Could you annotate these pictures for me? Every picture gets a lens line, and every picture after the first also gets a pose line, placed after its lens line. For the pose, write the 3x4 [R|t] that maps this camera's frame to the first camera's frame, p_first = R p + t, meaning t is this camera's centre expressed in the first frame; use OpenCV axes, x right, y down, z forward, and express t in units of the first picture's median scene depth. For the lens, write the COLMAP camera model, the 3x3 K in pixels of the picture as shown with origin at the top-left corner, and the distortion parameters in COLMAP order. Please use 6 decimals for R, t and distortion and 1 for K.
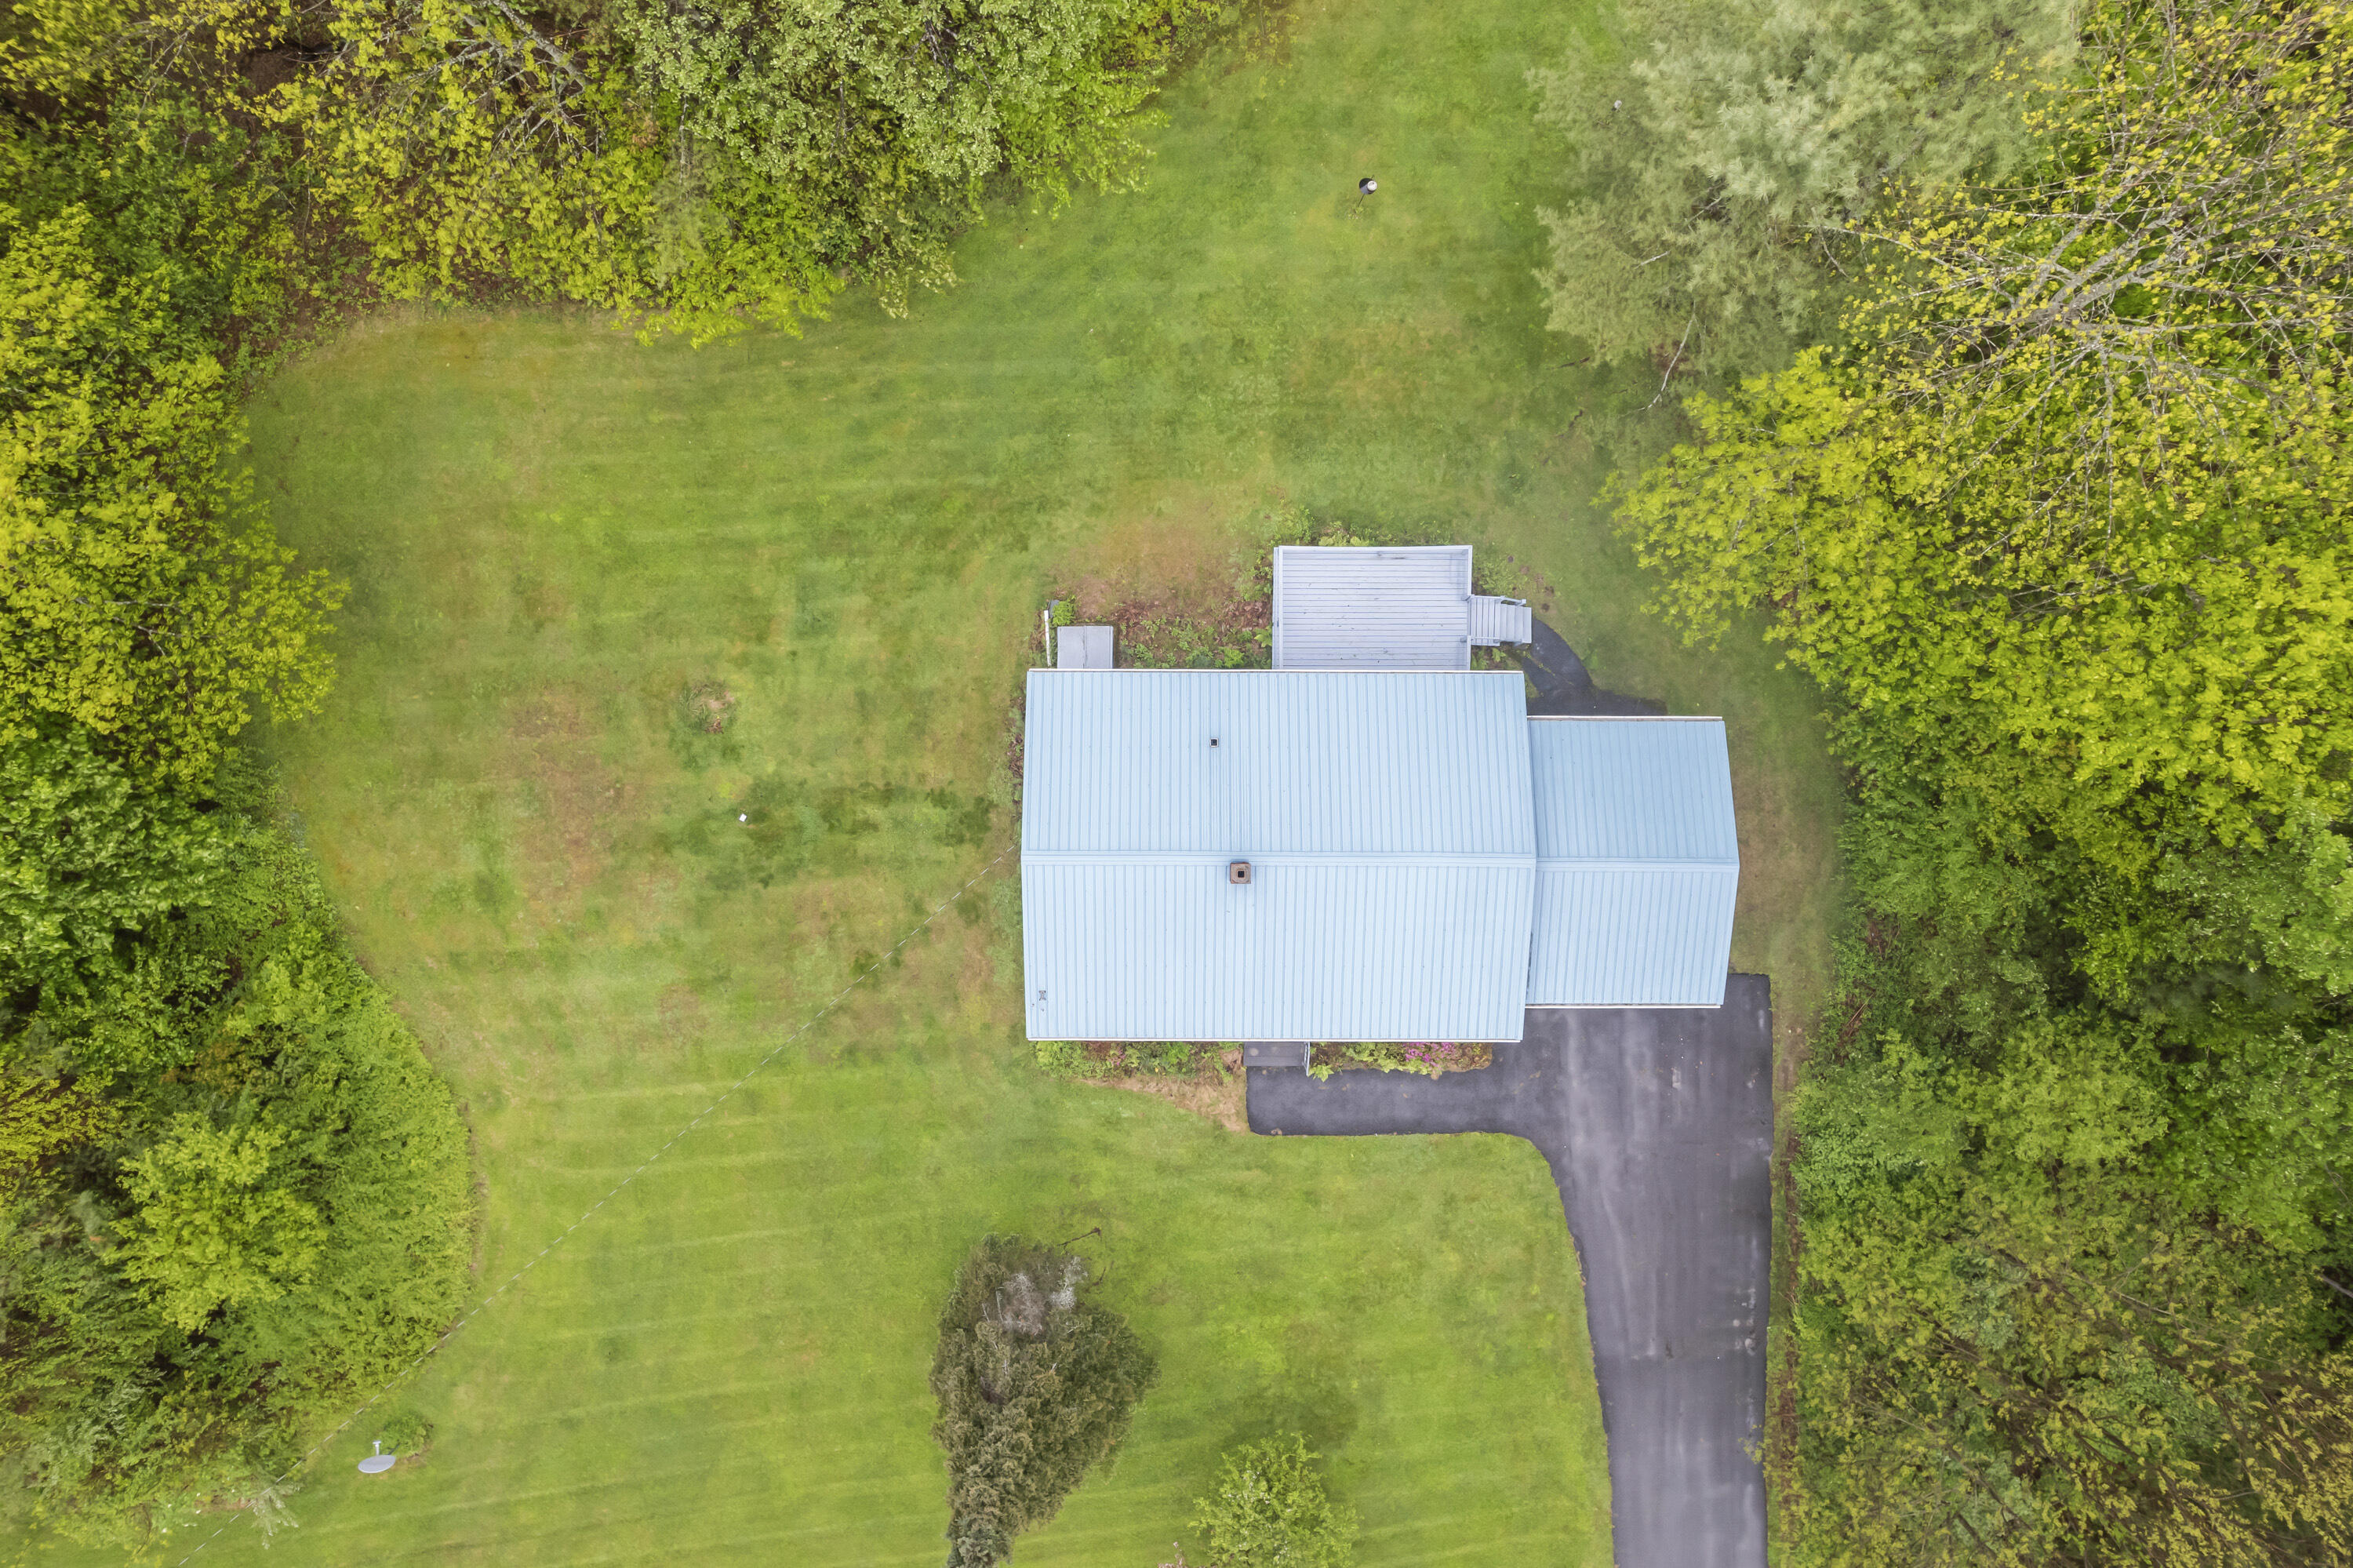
lens RADIAL K [[1515.2, 0, 1176.1], [0, 1515.2, 784.4], [0, 0, 1]] dist [-0.050124, 0.032270]
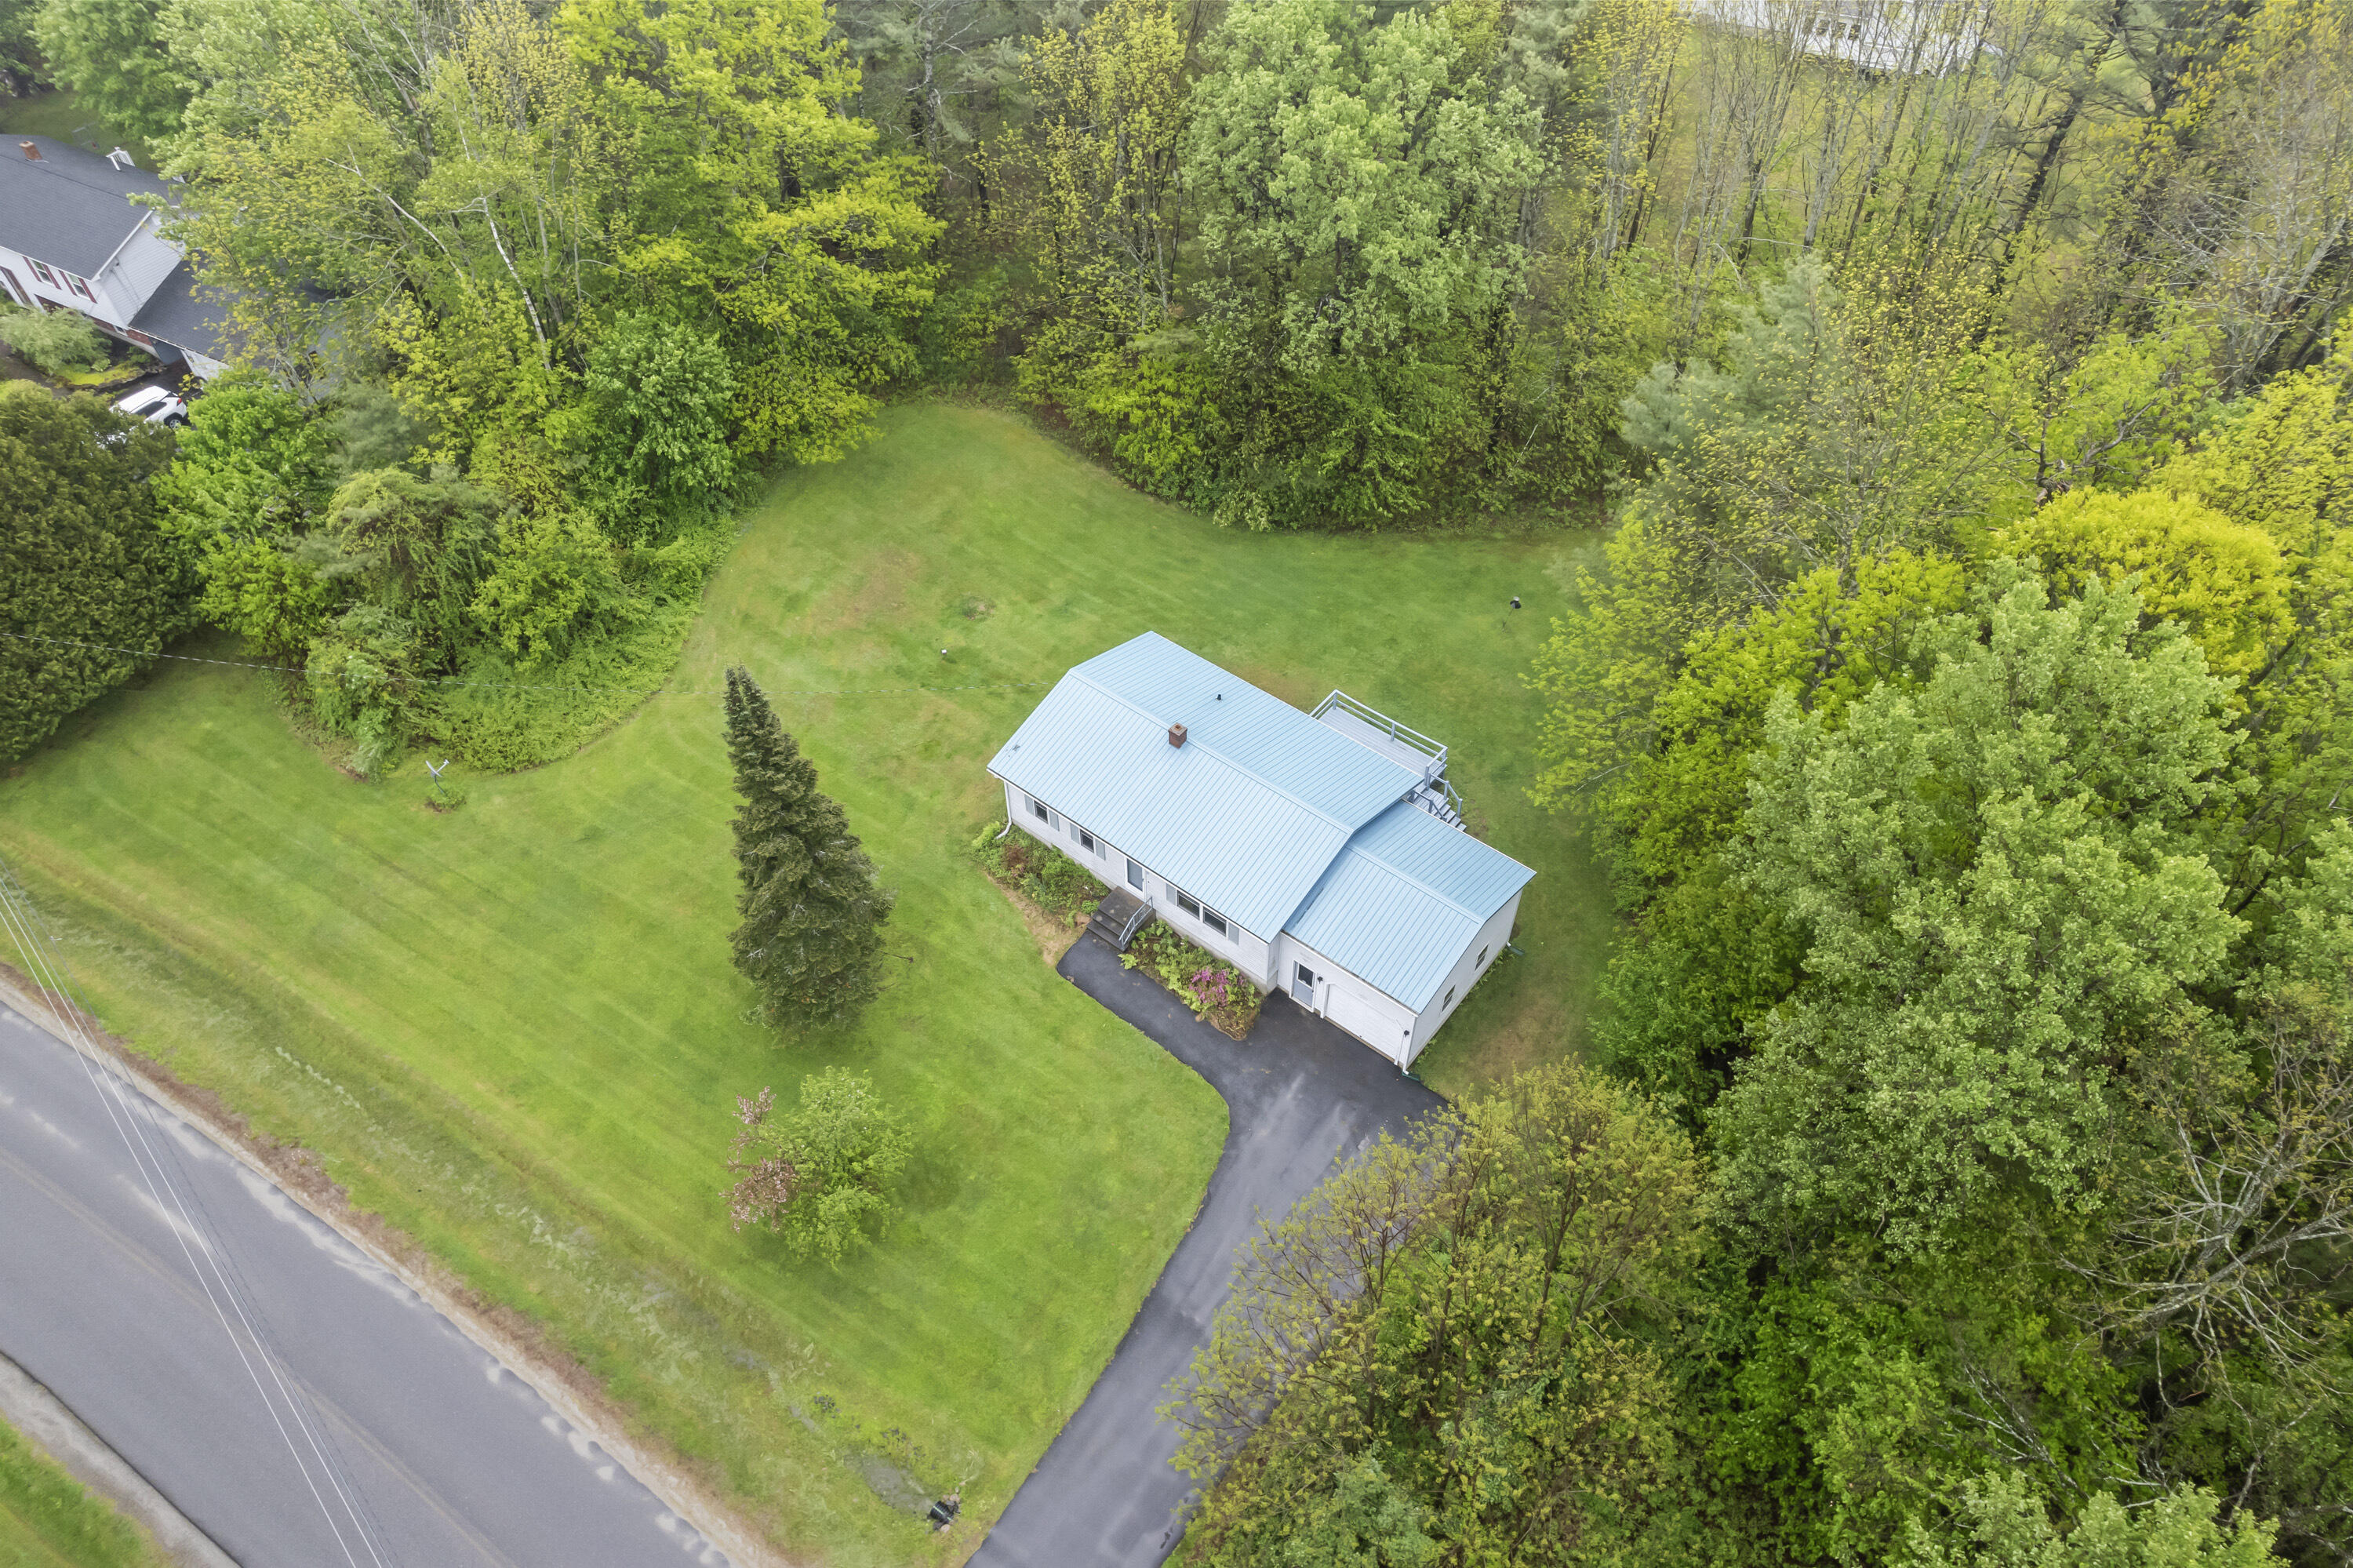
lens RADIAL K [[1515.2, 0, 1177.7], [0, 1515.2, 787.0], [0, 0, 1]] dist [-0.050124, 0.032270]
pose [[0.780402, 0.460707, -0.422756, 0.595542], [-0.625256, 0.580666, -0.521423, 0.740315], [0.005257, 0.671250, 0.741213, -0.030958]]
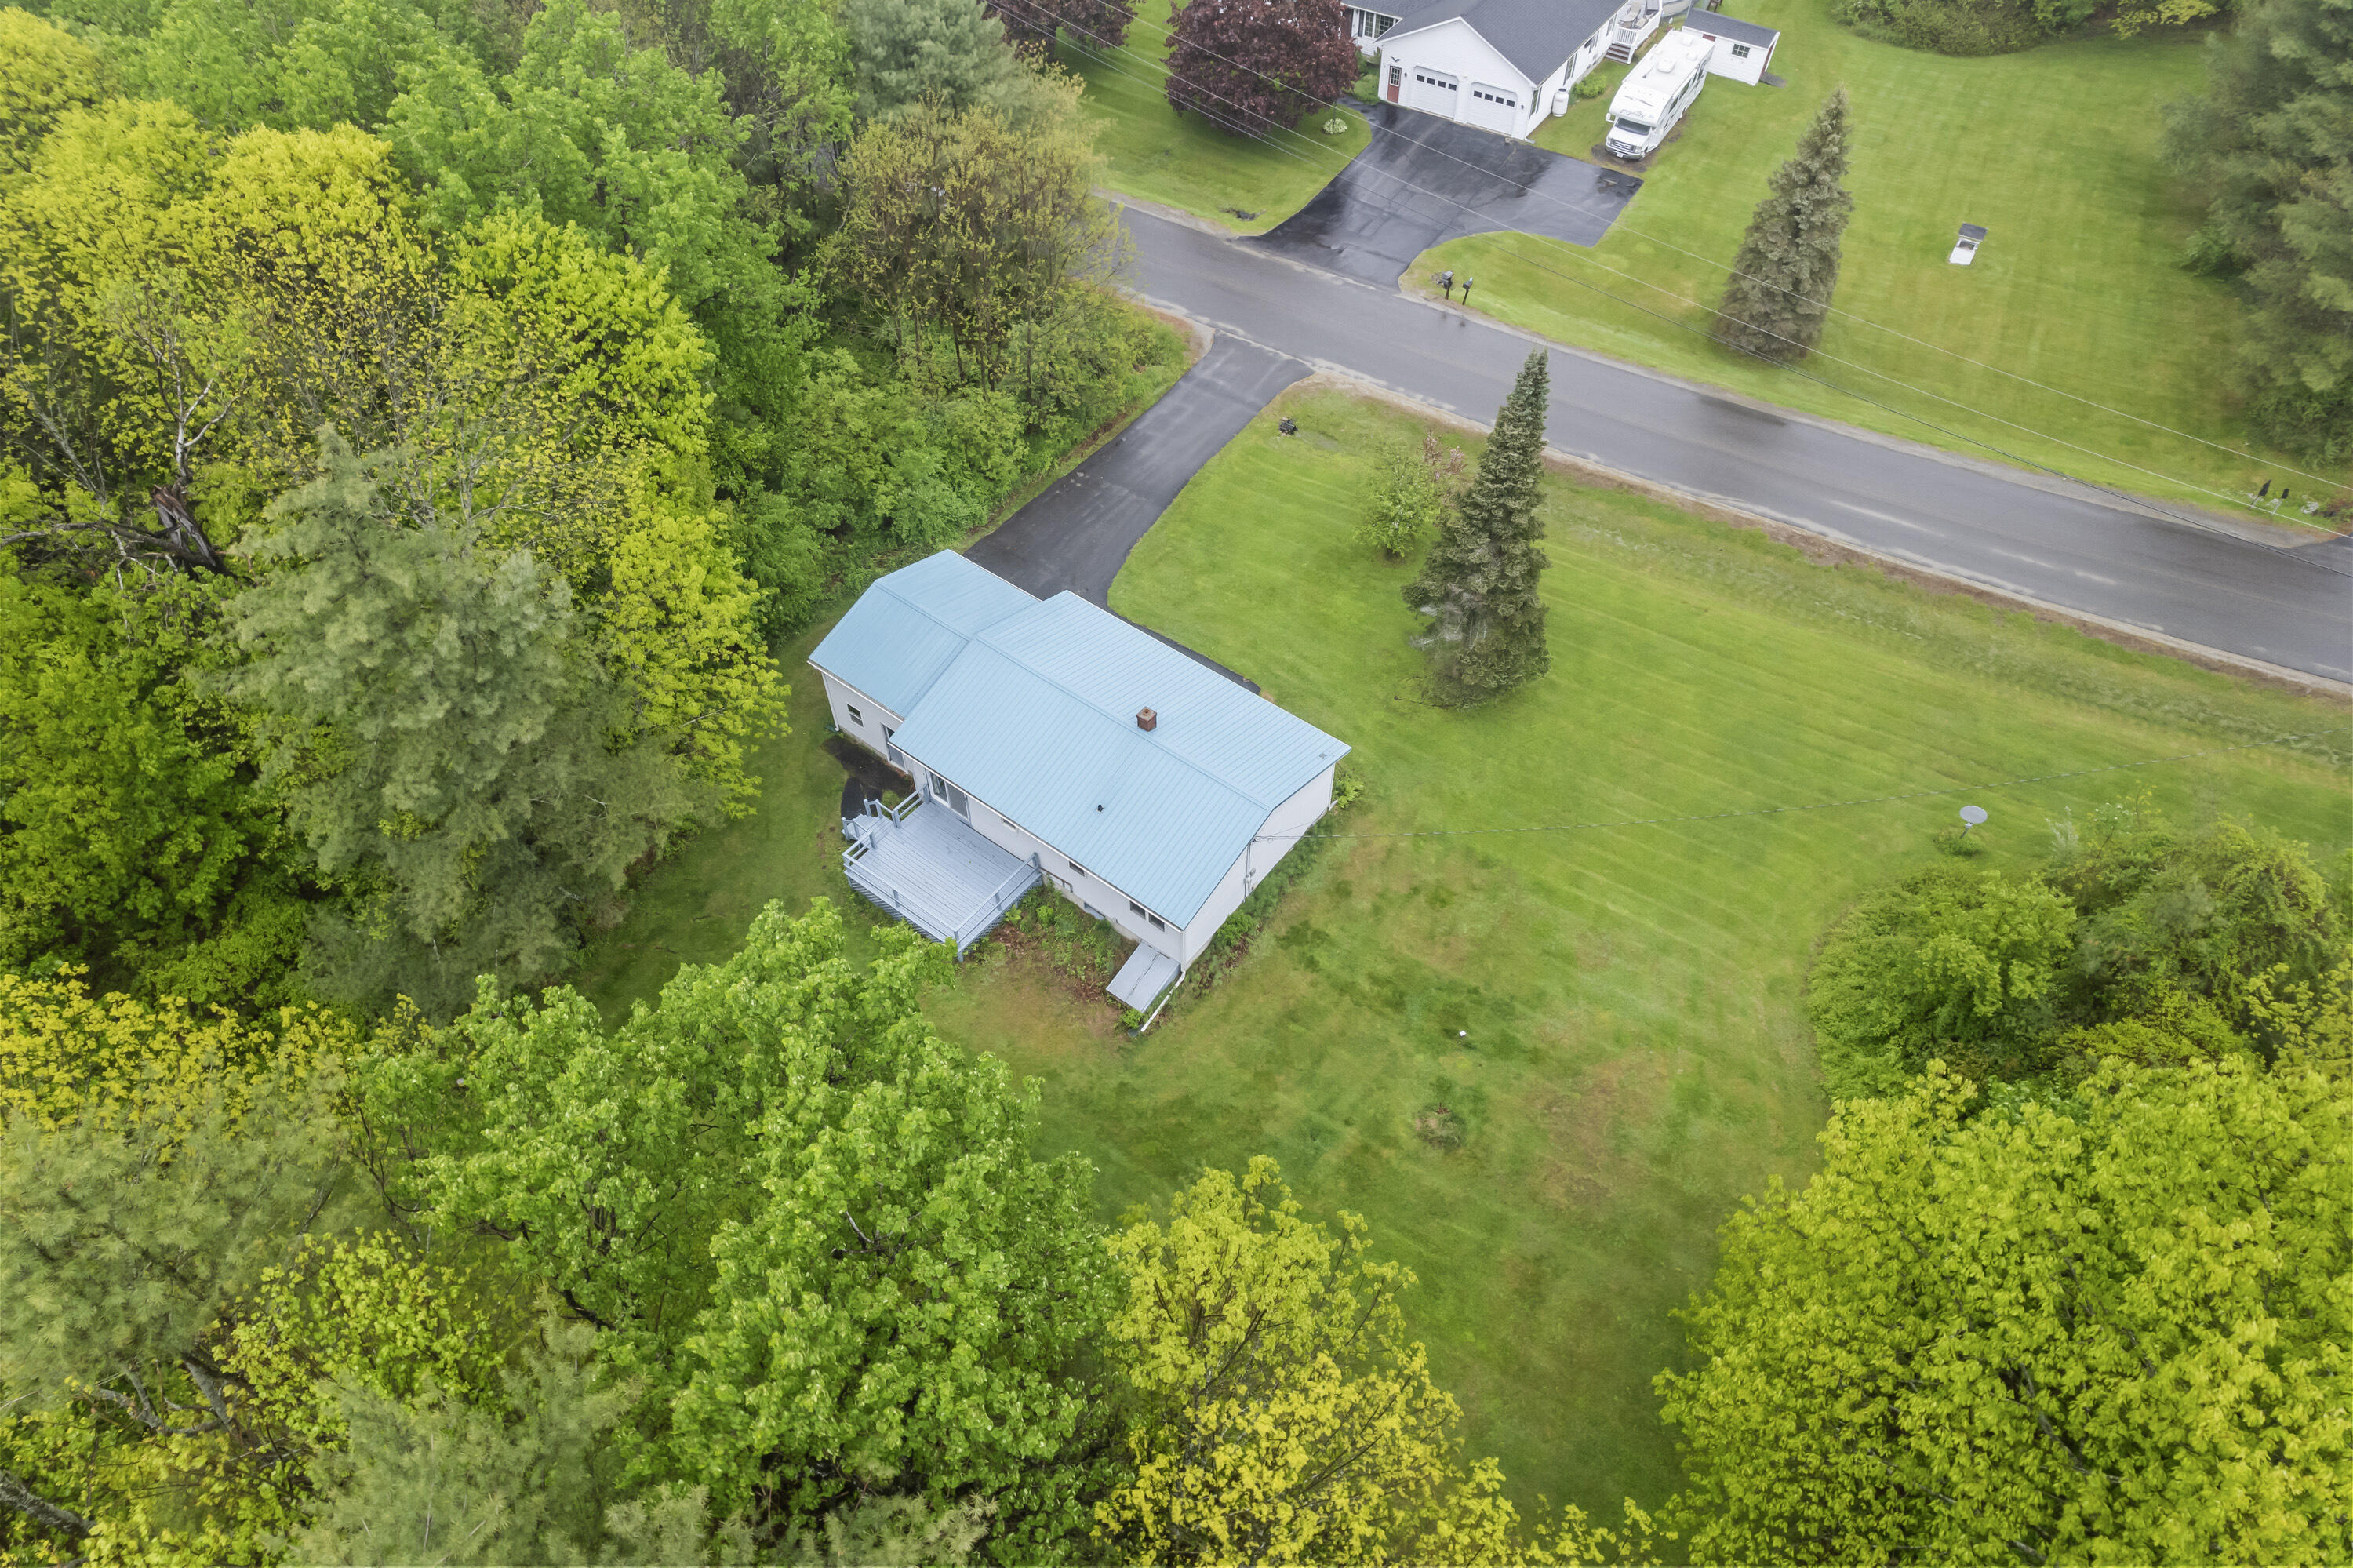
lens RADIAL K [[1515.2, 0, 1178.3], [0, 1515.2, 786.5], [0, 0, 1]] dist [-0.050124, 0.032270]
pose [[-0.792119, -0.460203, 0.400950, -0.485973], [0.610303, -0.606665, 0.509399, -0.573950], [0.008815, 0.648205, 0.761415, 0.008423]]
